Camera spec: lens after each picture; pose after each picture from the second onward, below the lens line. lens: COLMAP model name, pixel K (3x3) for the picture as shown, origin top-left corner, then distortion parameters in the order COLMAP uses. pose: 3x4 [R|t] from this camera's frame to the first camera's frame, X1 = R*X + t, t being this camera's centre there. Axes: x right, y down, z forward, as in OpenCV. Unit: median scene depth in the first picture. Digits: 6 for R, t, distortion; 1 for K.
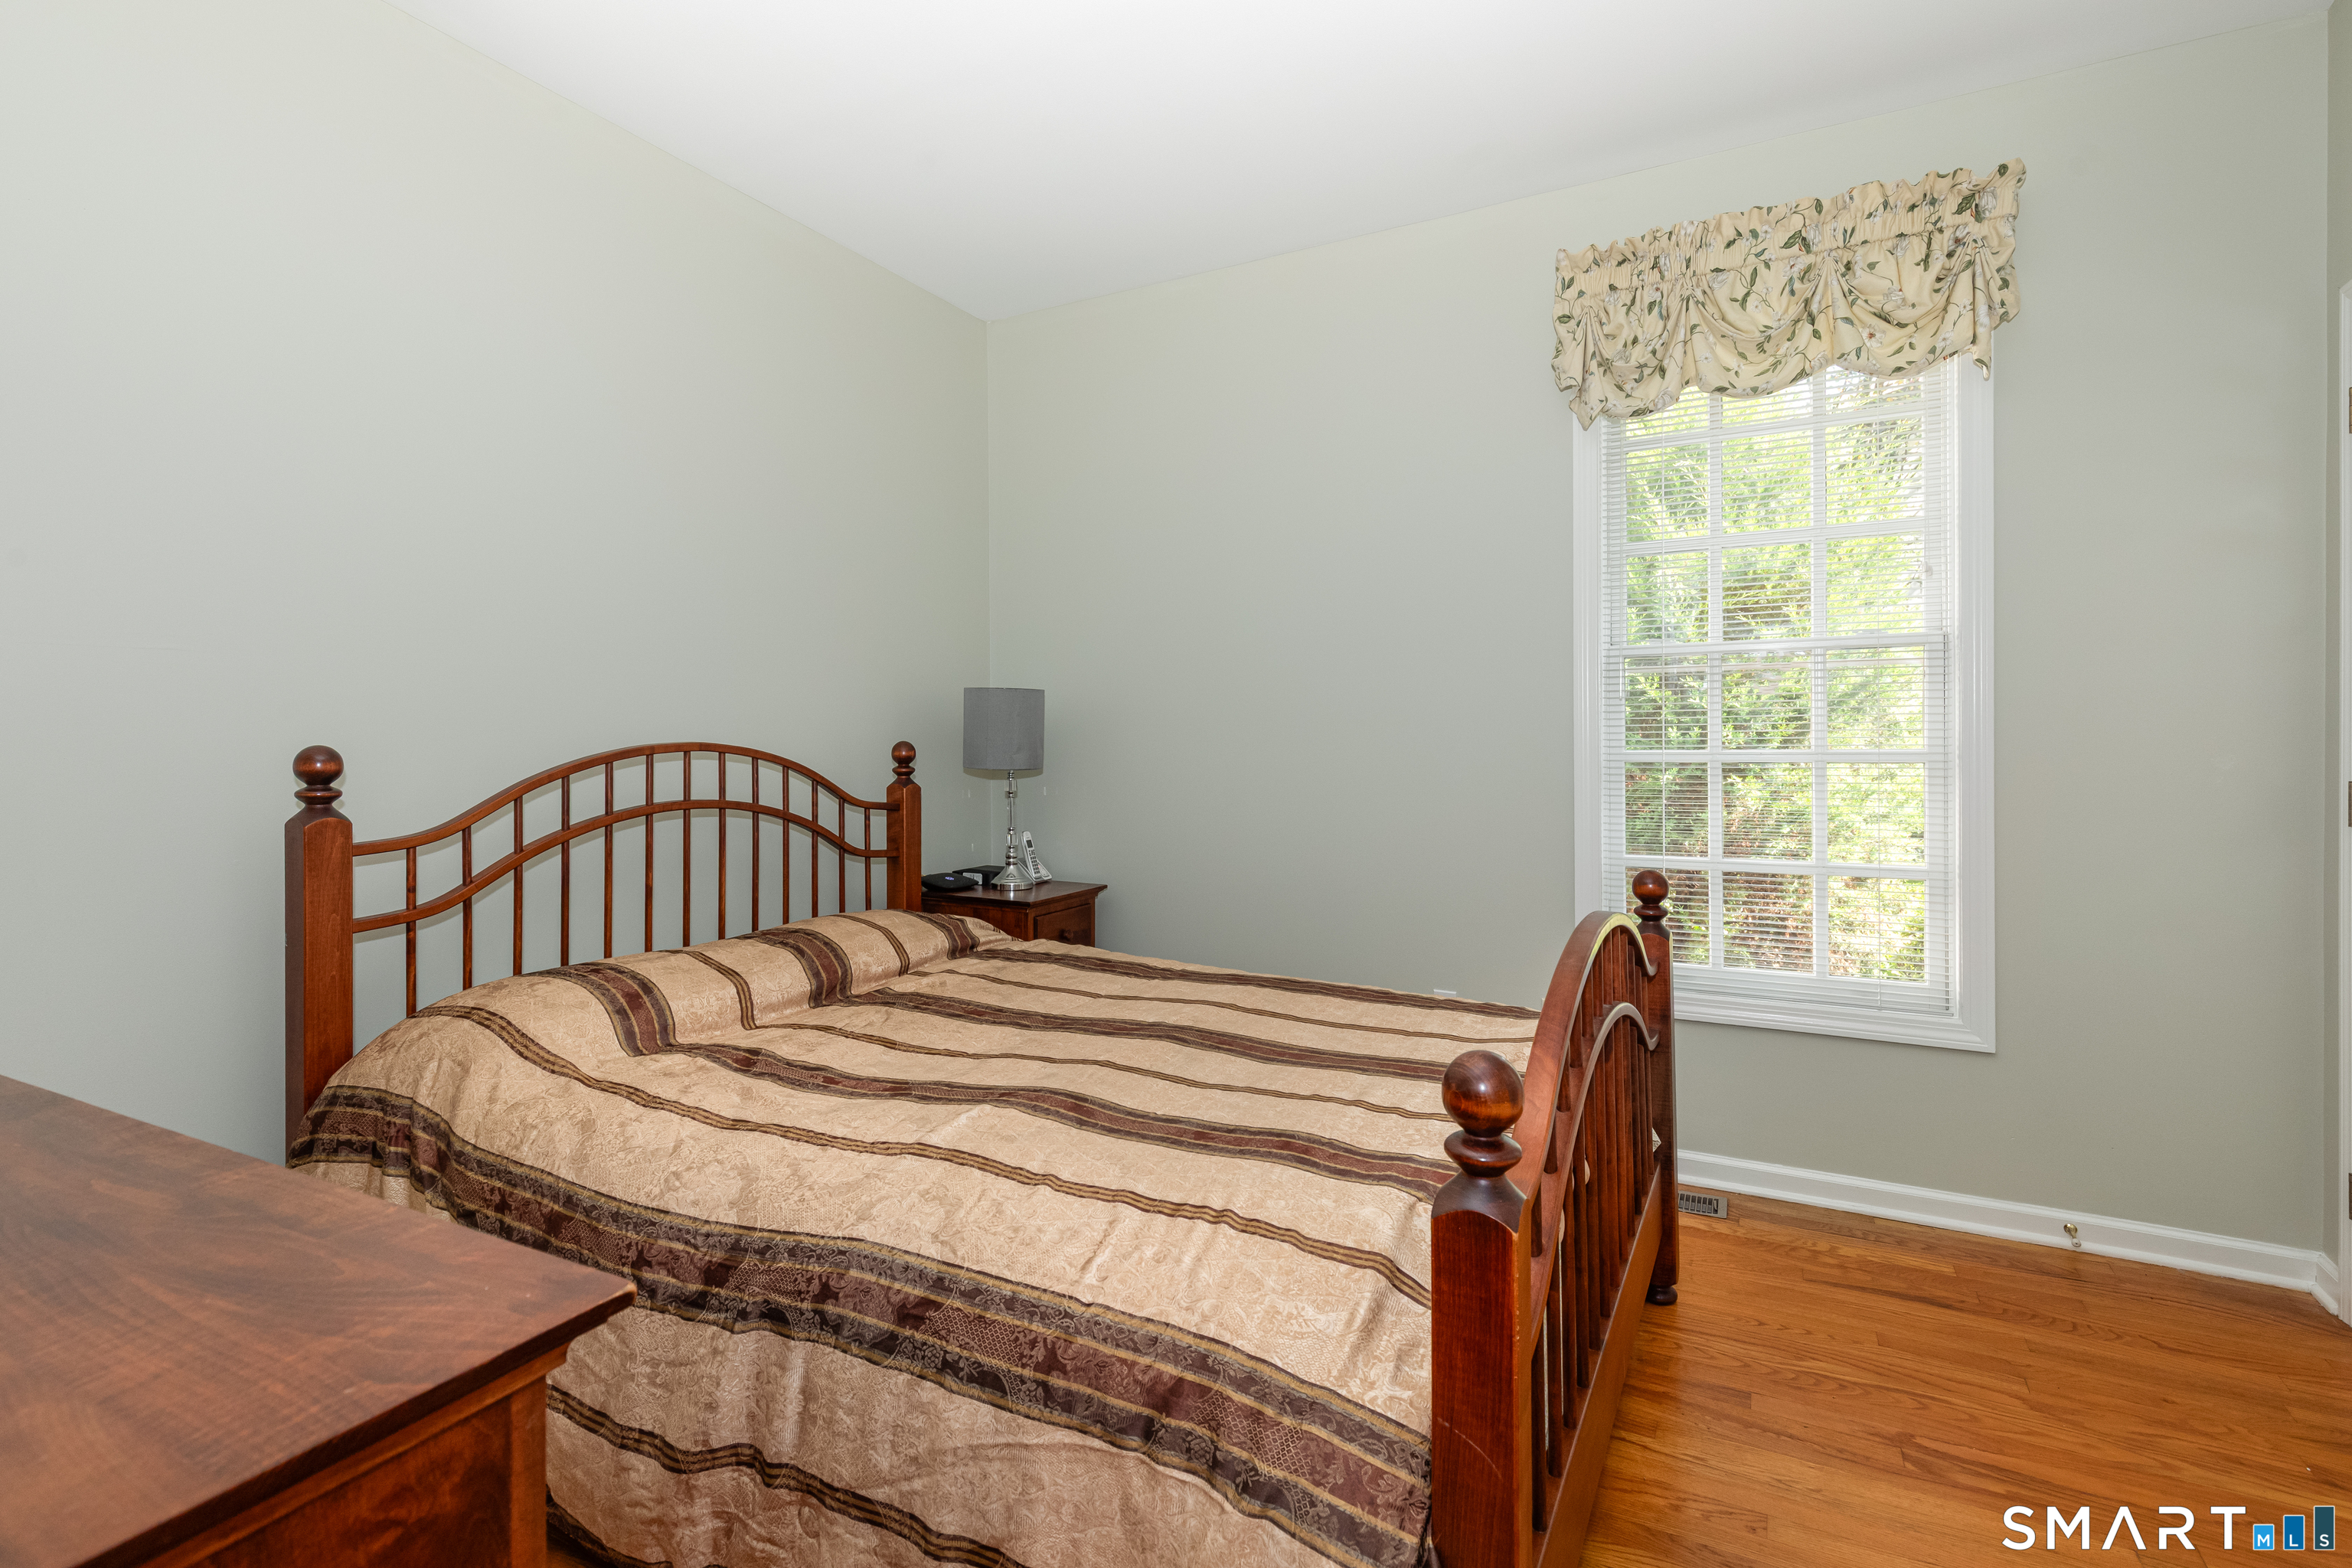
lens RADIAL K [[1065.6, 0, 1205.2], [0, 1065.6, 726.0], [0, 0, 1]] dist [0.003409, 0.000244]
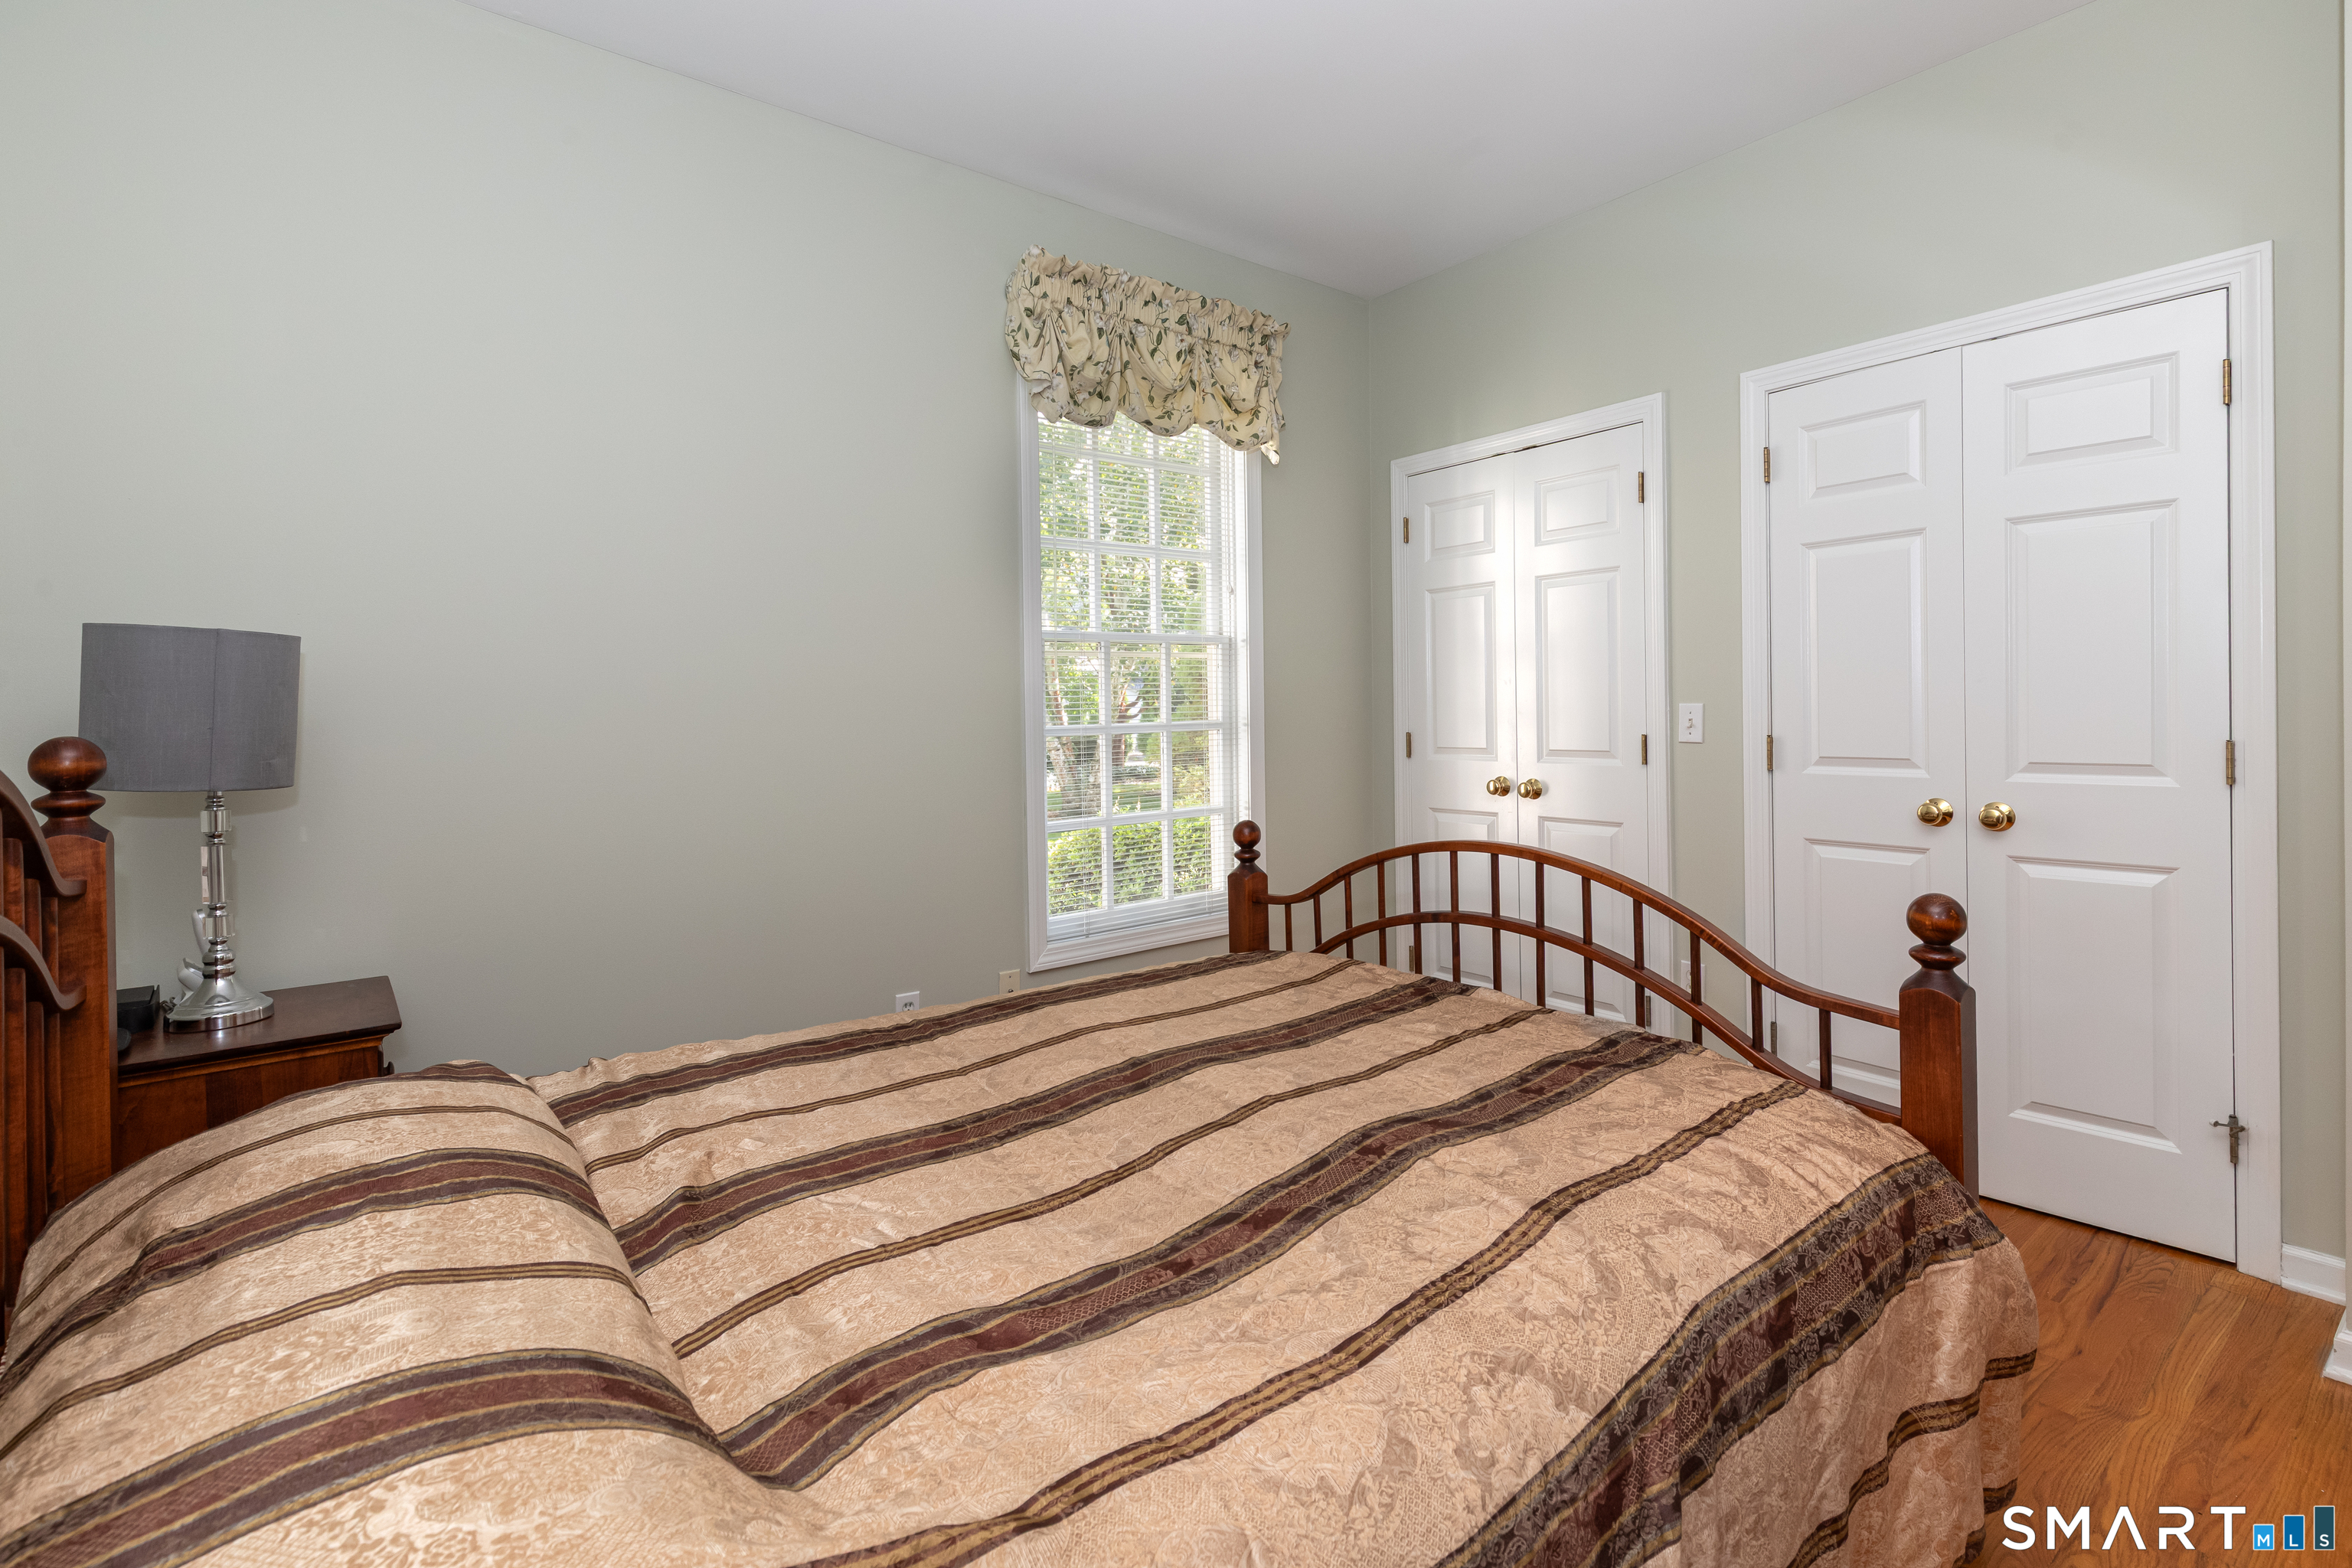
lens RADIAL K [[1046.0, 0, 1183.0], [0, 1046.0, 706.3], [0, 0, 1]] dist [0.019099, 0.000137]
pose [[0.420205, -0.003916, 0.907421, -0.970760], [0.005615, 0.999983, 0.001715, 0.004425], [-0.907412, 0.004374, 0.420219, 0.790757]]
